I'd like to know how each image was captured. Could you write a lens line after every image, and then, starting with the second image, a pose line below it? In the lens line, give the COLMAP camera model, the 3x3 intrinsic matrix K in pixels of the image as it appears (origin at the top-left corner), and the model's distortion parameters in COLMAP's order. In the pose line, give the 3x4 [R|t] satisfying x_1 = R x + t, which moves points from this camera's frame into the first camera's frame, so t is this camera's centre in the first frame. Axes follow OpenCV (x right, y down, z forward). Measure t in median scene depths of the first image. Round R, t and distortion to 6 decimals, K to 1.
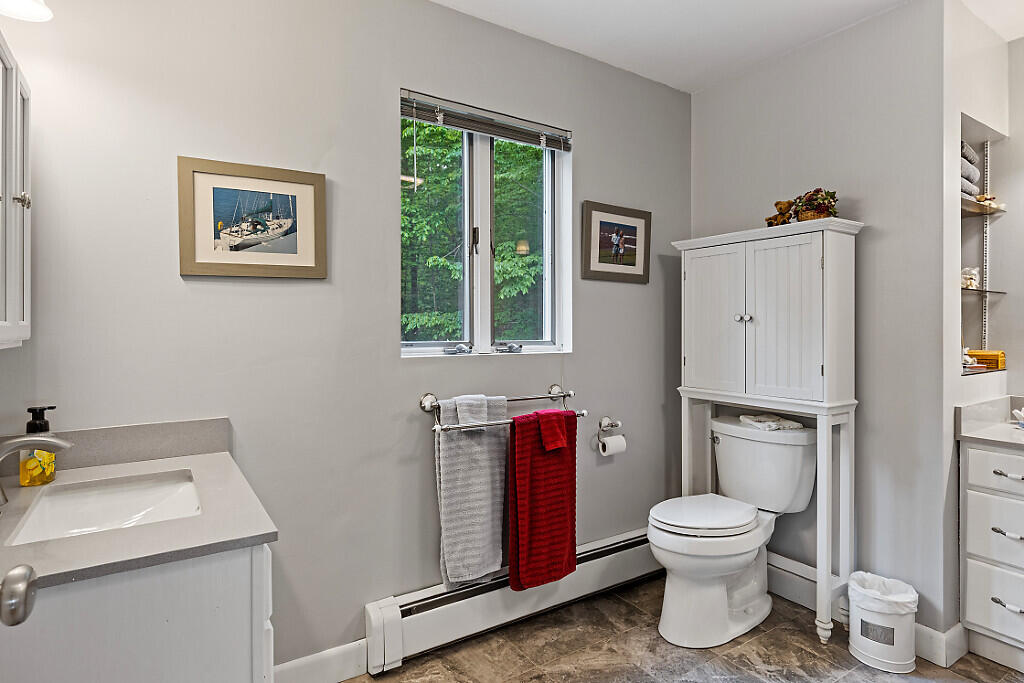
lens RADIAL K [[550.3, 0, 505.0], [0, 550.3, 326.0], [0, 0, 1]] dist [-0.002638, -0.000155]
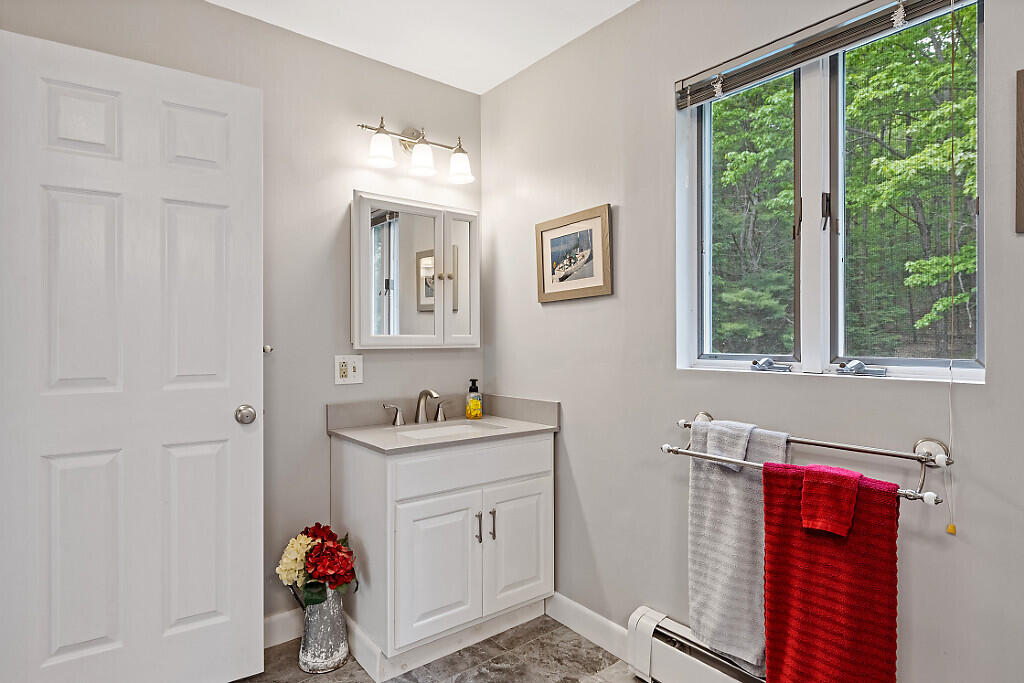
lens RADIAL K [[553.5, 0, 512.3], [0, 553.5, 337.1], [0, 0, 1]] dist [-0.000745, -0.000808]
pose [[0.087157, -0.004817, -0.996183, 0.817232], [0.005671, 0.999975, -0.004339, 0.006330], [0.996178, -0.005271, 0.087182, 0.713355]]
